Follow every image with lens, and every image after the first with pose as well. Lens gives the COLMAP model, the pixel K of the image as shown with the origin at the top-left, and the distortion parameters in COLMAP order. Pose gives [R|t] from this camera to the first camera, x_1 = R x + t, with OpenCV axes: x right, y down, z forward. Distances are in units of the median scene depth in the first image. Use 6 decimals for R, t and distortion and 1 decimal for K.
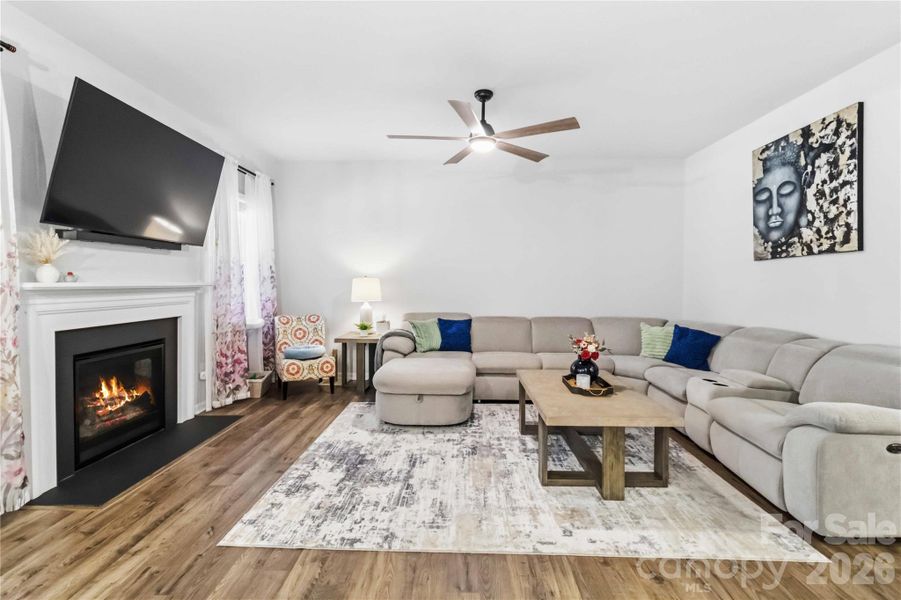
lens RADIAL K [[417.4, 0, 449.4], [0, 417.4, 287.4], [0, 0, 1]] dist [0.002392, 0.000436]
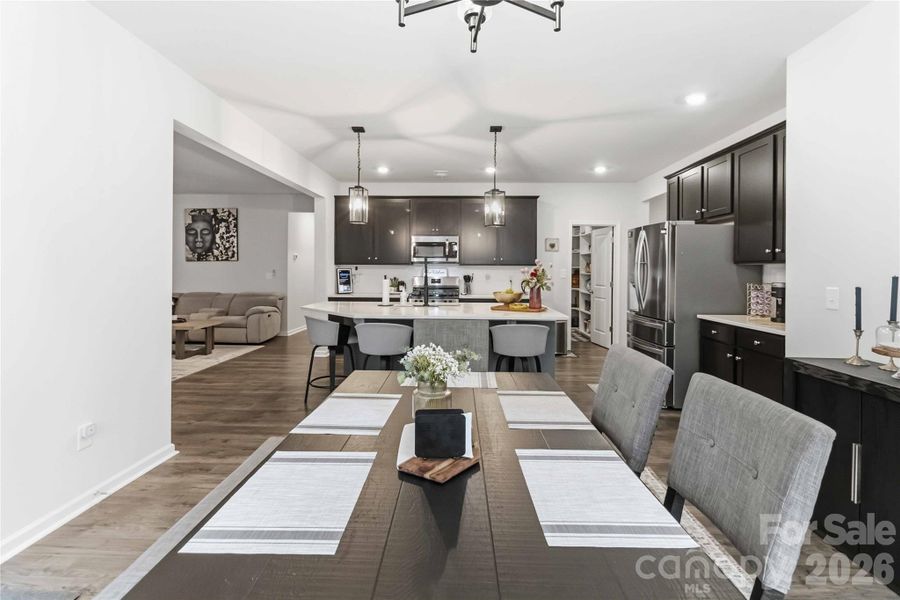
lens RADIAL K [[421.3, 0, 449.3], [0, 421.3, 272.5], [0, 0, 1]] dist [0.000870, -0.000042]
pose [[0.006740, -0.010454, 0.999923, -1.620621], [0.009121, 0.999904, 0.010392, -0.020182], [-0.999936, 0.009050, 0.006835, -0.397512]]
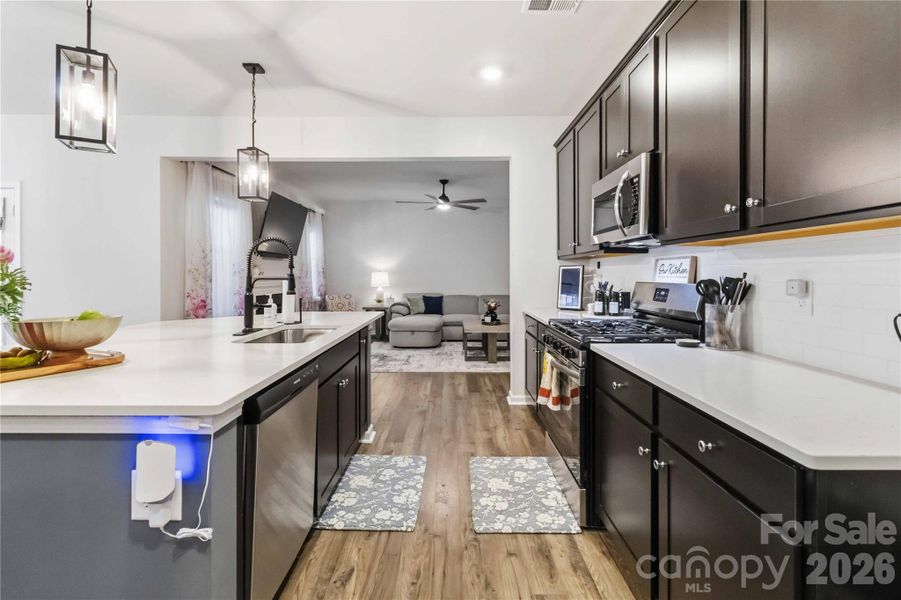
lens RADIAL K [[424.7, 0, 450.9], [0, 424.7, 276.7], [0, 0, 1]] dist [0.001147, 0.000121]
pose [[0.999754, -0.003172, 0.021943, 0.069462], [0.003350, 0.999962, -0.008105, 0.016331], [-0.021916, 0.008177, 0.999726, -1.043950]]
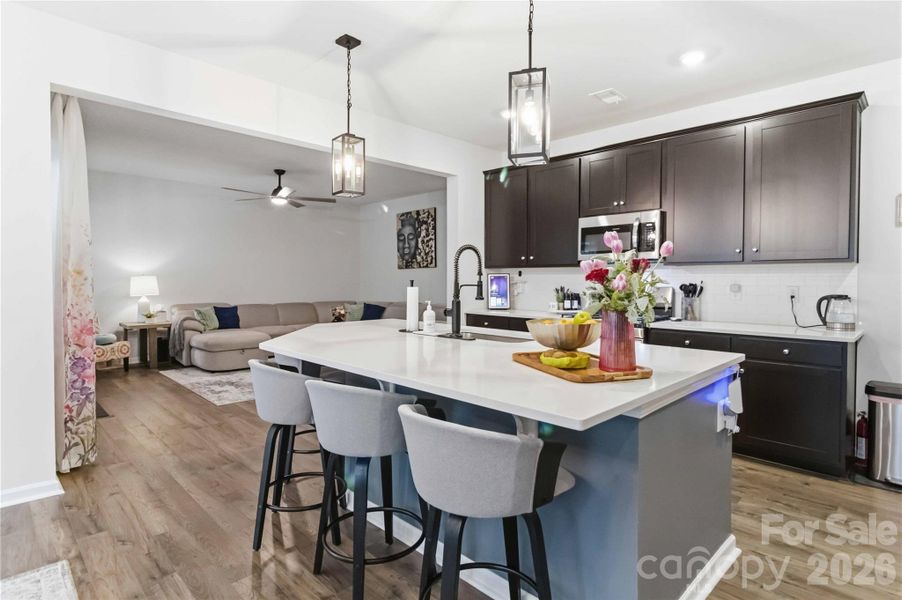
lens RADIAL K [[470.4, 0, 451.4], [0, 470.4, 288.8], [0, 0, 1]] dist [-0.001691, -0.000293]
pose [[0.690252, -0.013884, 0.723436, -0.847429], [0.008265, 0.999902, 0.011303, 0.009125], [-0.723522, -0.001823, 0.690299, -0.865477]]
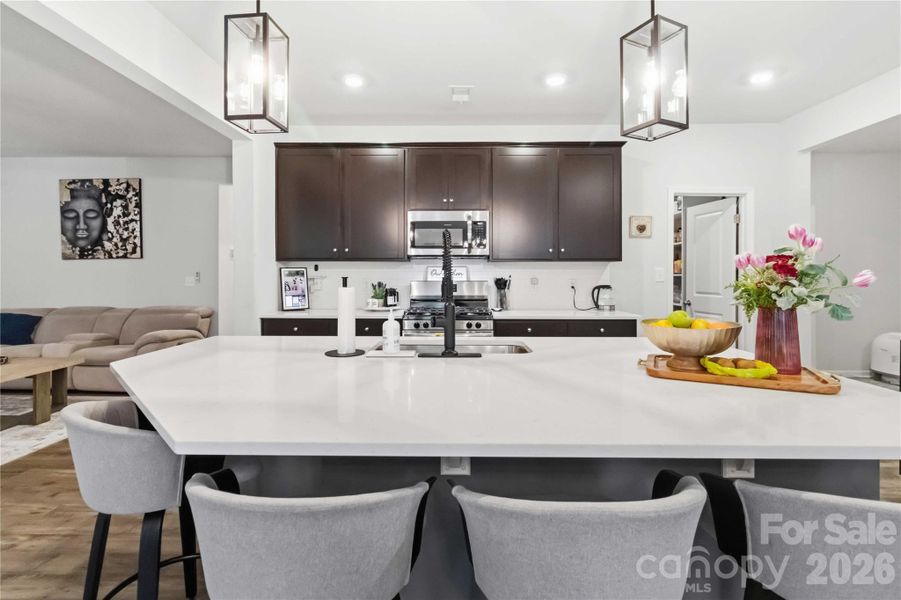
lens RADIAL K [[424.7, 0, 450.9], [0, 424.7, 276.7], [0, 0, 1]] dist [0.001147, 0.000121]
pose [[-0.008600, -0.008698, 0.999925, -0.799718], [0.014133, 0.999861, 0.008819, -0.001752], [-0.999863, 0.014208, -0.008475, -0.313398]]
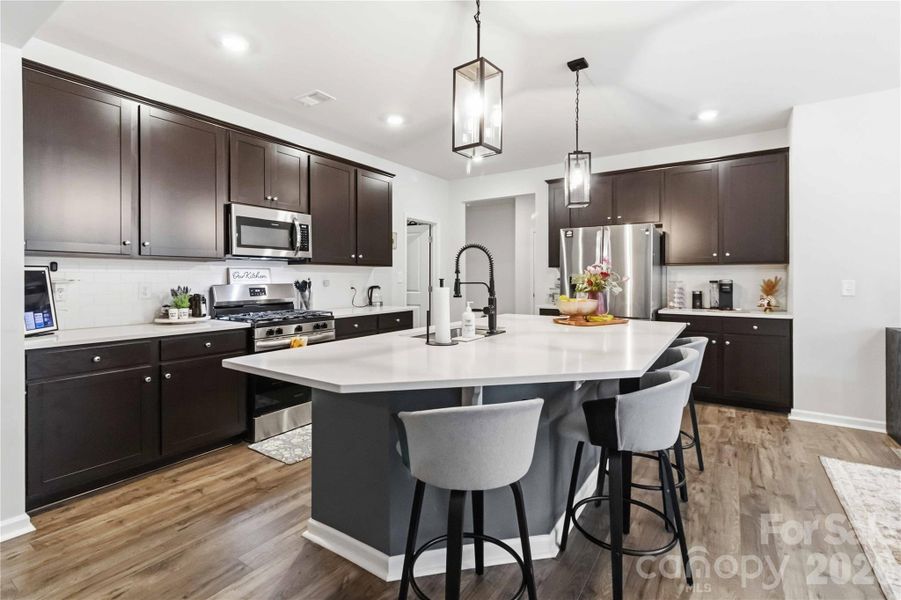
lens RADIAL K [[417.4, 0, 449.4], [0, 417.4, 287.4], [0, 0, 1]] dist [0.002392, 0.000436]
pose [[-0.846417, -0.015088, 0.532307, -0.590369], [0.005854, 0.999275, 0.037632, -0.008885], [-0.532489, 0.034969, -0.845714, 0.359653]]
